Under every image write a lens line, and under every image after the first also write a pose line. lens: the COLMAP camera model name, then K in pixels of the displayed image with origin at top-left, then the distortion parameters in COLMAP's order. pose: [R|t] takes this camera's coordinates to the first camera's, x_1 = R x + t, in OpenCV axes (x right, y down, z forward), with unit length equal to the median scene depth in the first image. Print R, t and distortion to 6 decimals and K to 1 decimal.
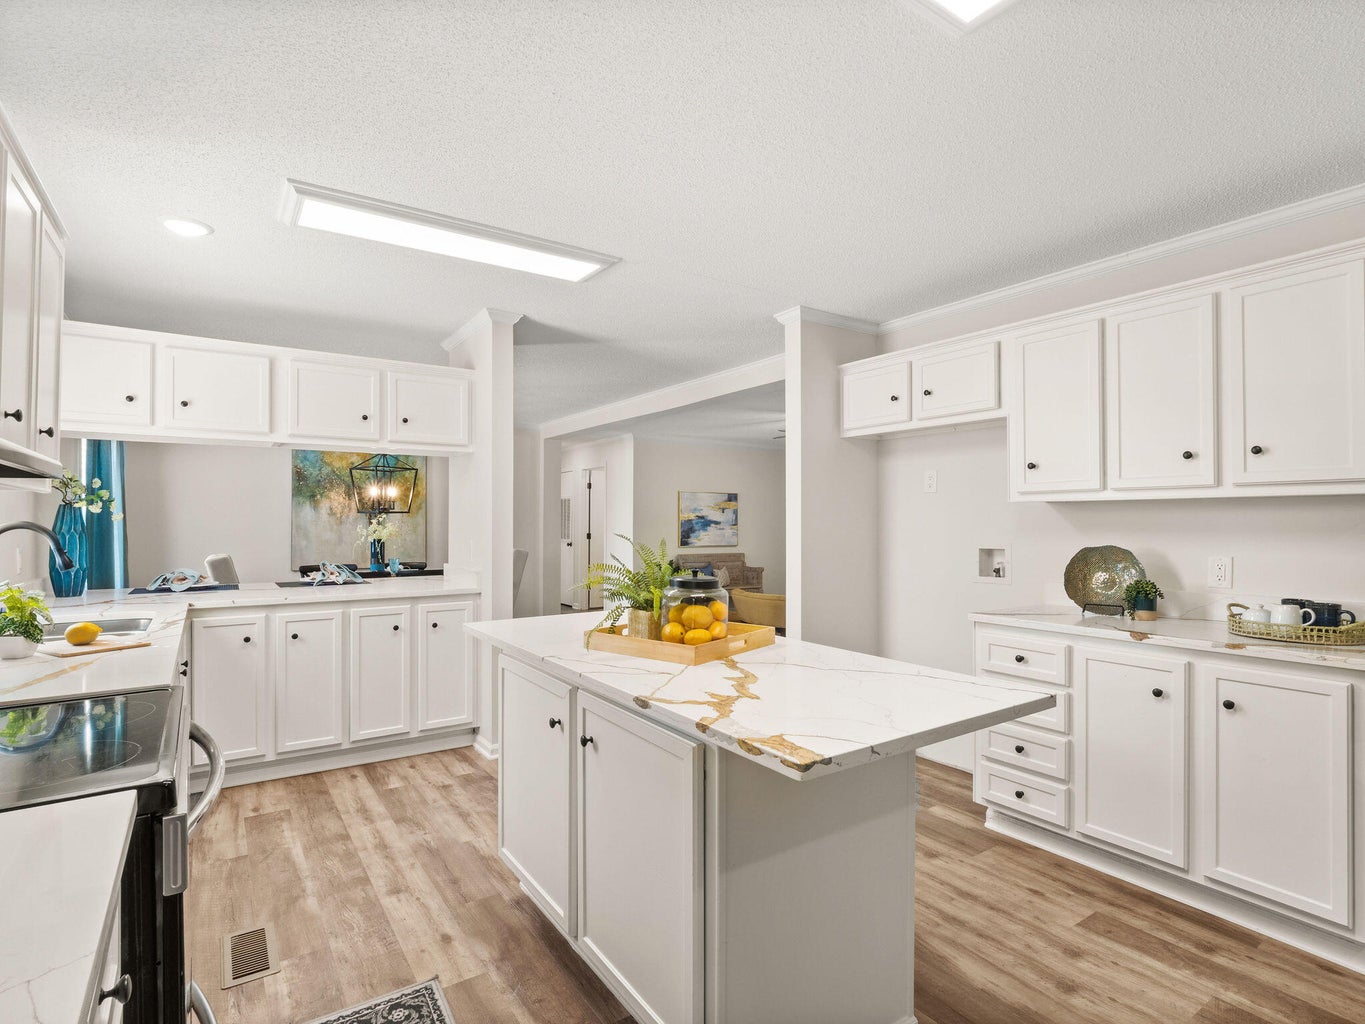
lens RADIAL K [[699.5, 0, 681.4], [0, 699.5, 516.5], [0, 0, 1]] dist [-0.011146, 0.000561]
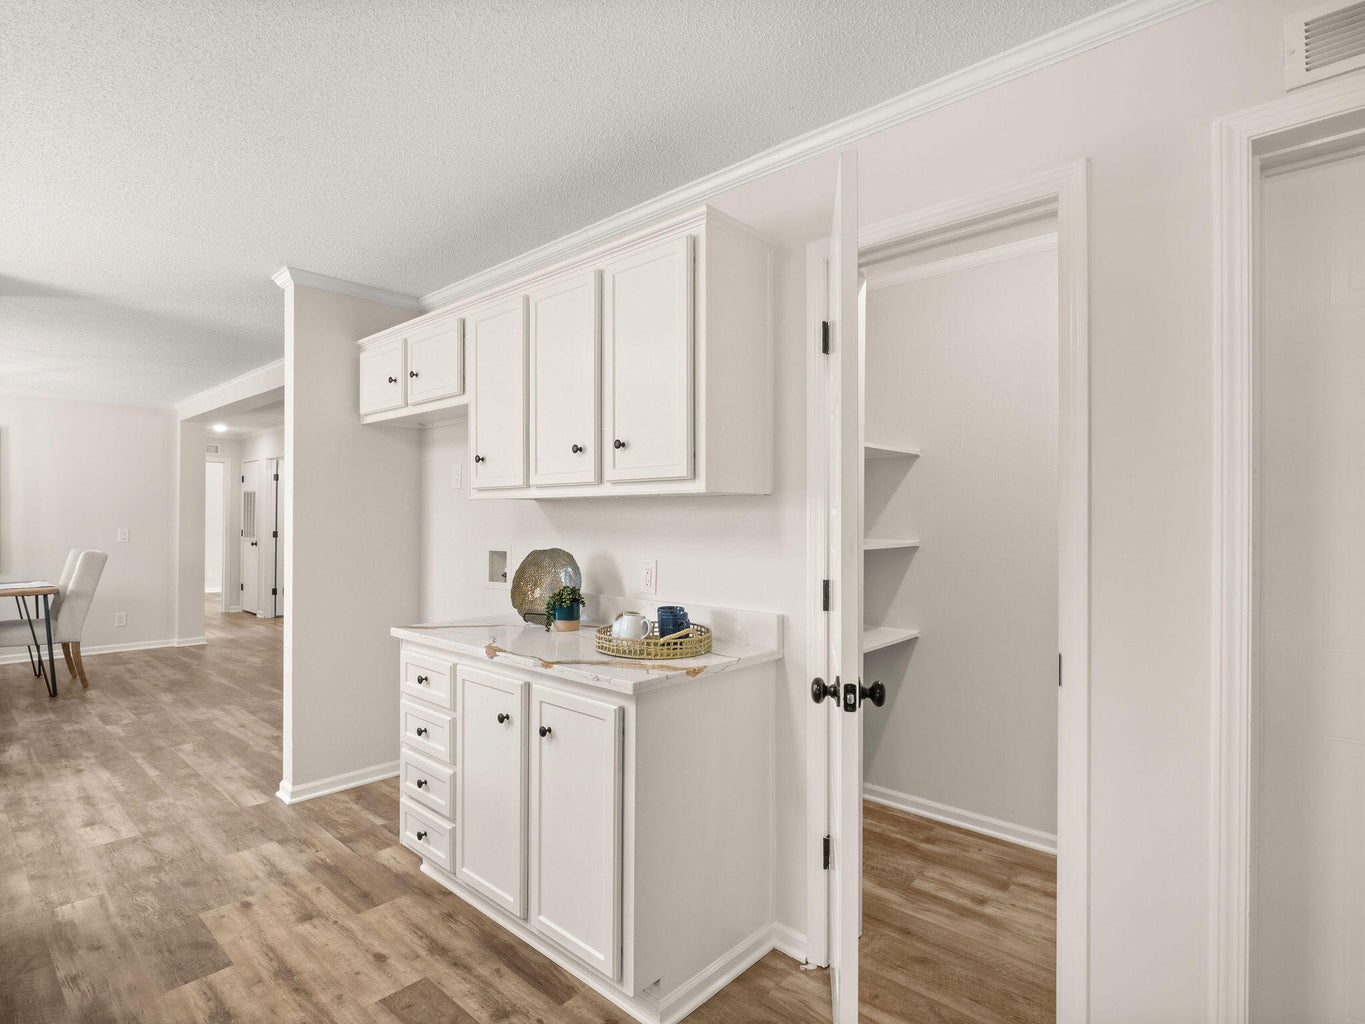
lens RADIAL K [[699.5, 0, 681.4], [0, 699.5, 516.5], [0, 0, 1]] dist [-0.011146, 0.000561]
pose [[0.971846, 0.004172, 0.235581, 0.564902], [-0.005514, 0.999972, 0.005041, -0.005116], [-0.235554, -0.006198, 0.971842, 0.075884]]
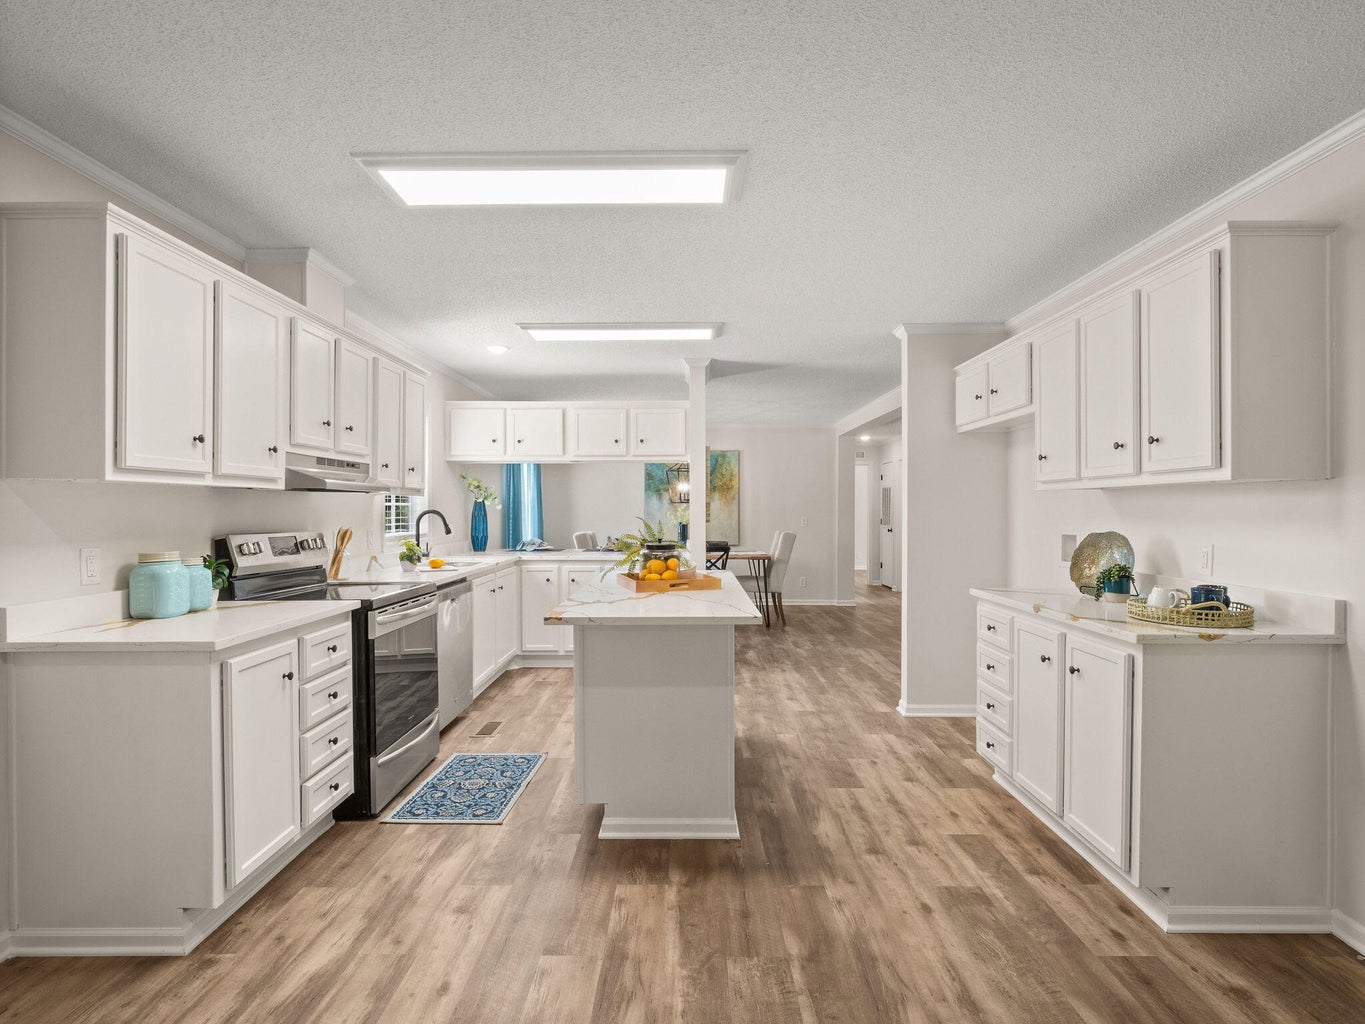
lens RADIAL K [[699.5, 0, 681.4], [0, 699.5, 516.5], [0, 0, 1]] dist [-0.011146, 0.000561]
pose [[0.820234, 0.004089, -0.572013, 0.689593], [0.006376, 0.999847, 0.016289, -0.001763], [0.571992, -0.017008, 0.820083, -0.220559]]
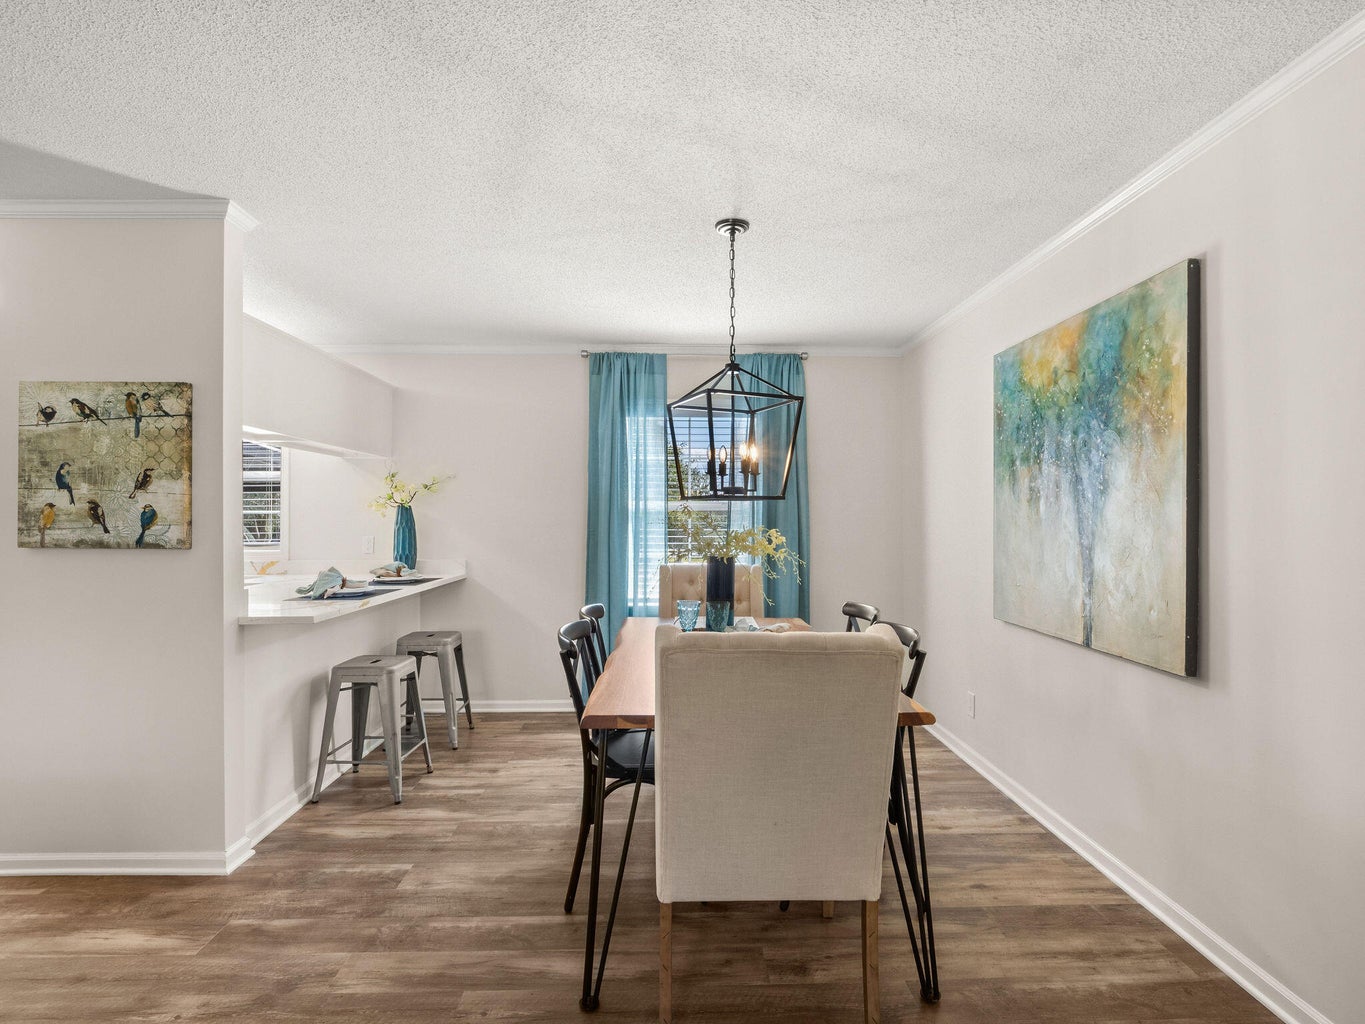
lens RADIAL K [[699.5, 0, 681.4], [0, 699.5, 516.5], [0, 0, 1]] dist [-0.011146, 0.000561]
pose [[-0.544318, -0.005426, -0.838861, -0.063461], [0.004108, 0.999950, -0.009133, 0.021321], [0.838869, -0.008417, -0.544269, 2.544569]]
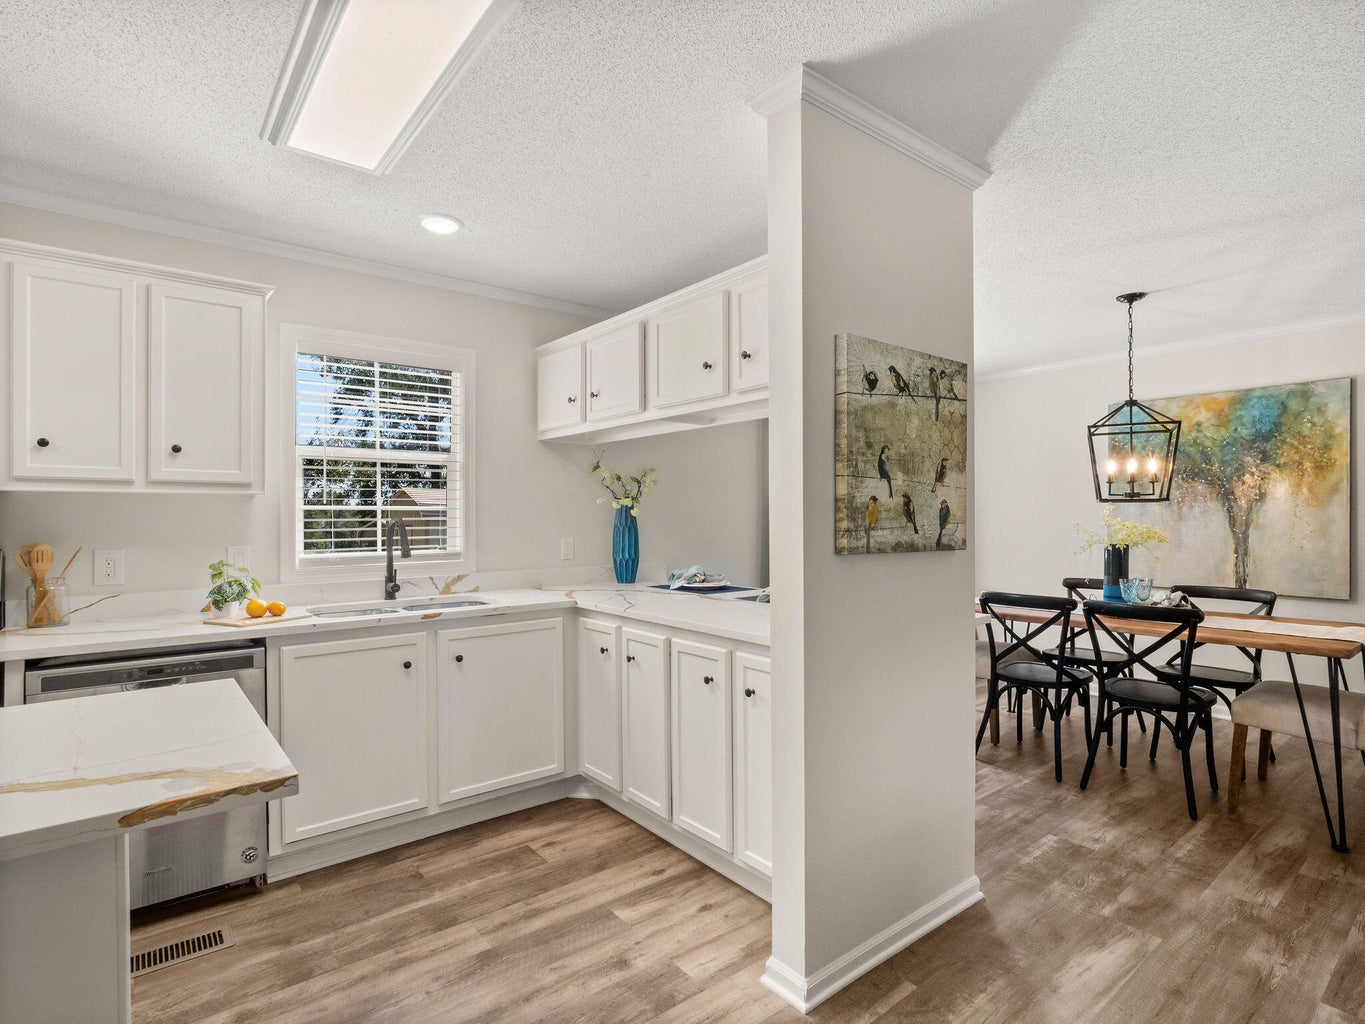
lens RADIAL K [[699.5, 0, 681.4], [0, 699.5, 516.5], [0, 0, 1]] dist [-0.011146, 0.000561]
pose [[0.074695, -0.002852, -0.997202, 0.298893], [0.008189, 0.999964, -0.002246, 0.013407], [0.997173, -0.007998, 0.074716, 1.190840]]
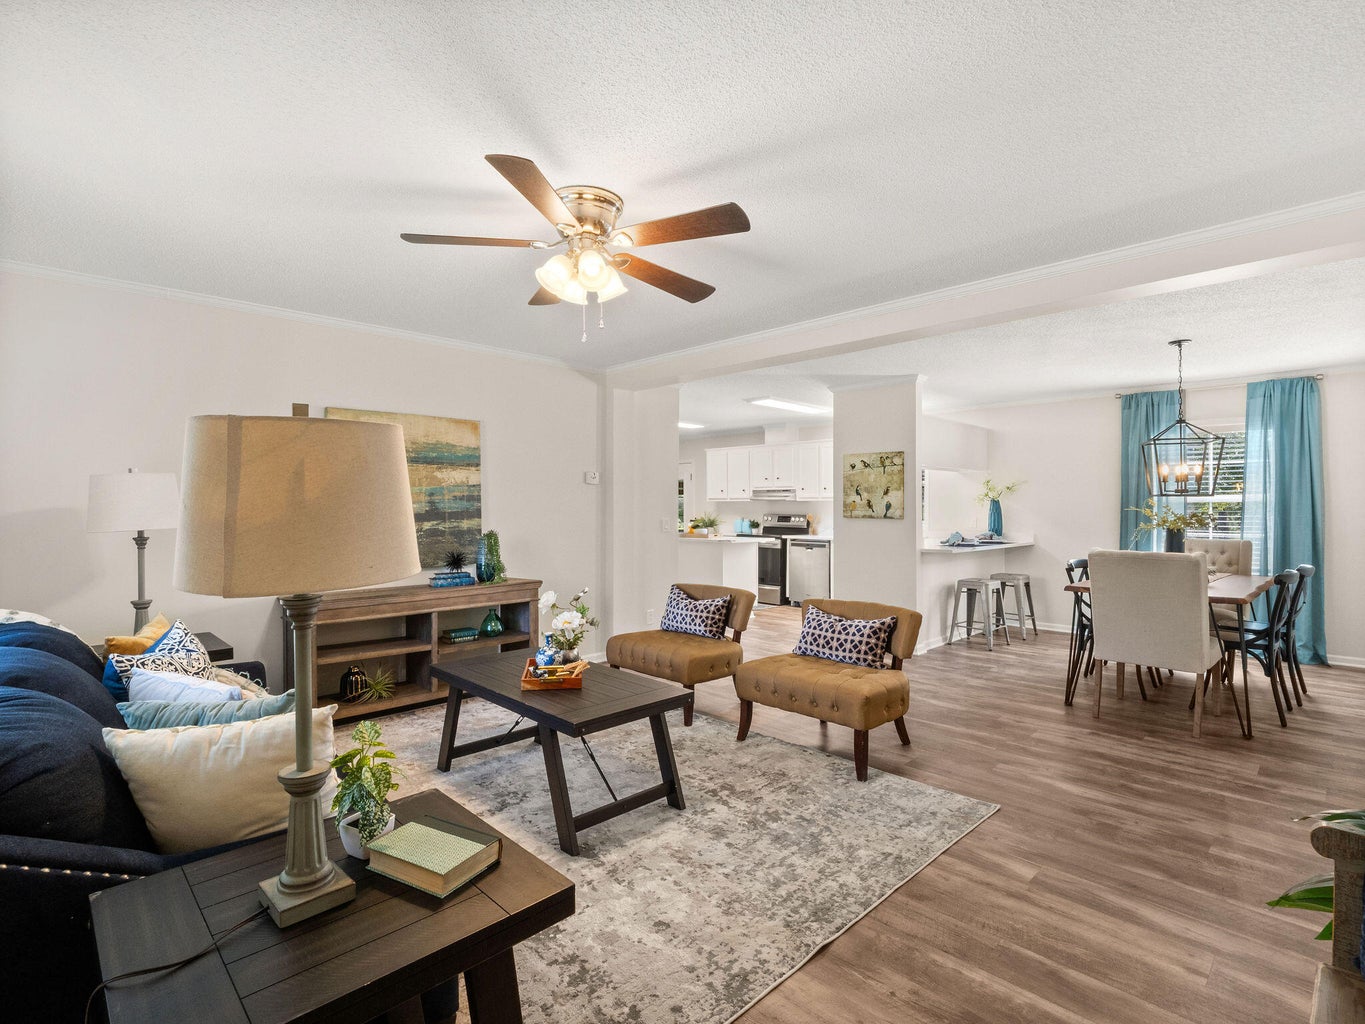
lens RADIAL K [[677.3, 0, 684.8], [0, 677.3, 506.2], [0, 0, 1]] dist [-0.007779, 0.000263]
pose [[-0.983636, -0.004962, -0.180097, 0.567035], [-0.002763, 0.999919, -0.012461, 0.039669], [0.180144, -0.011760, -0.983570, 3.462993]]
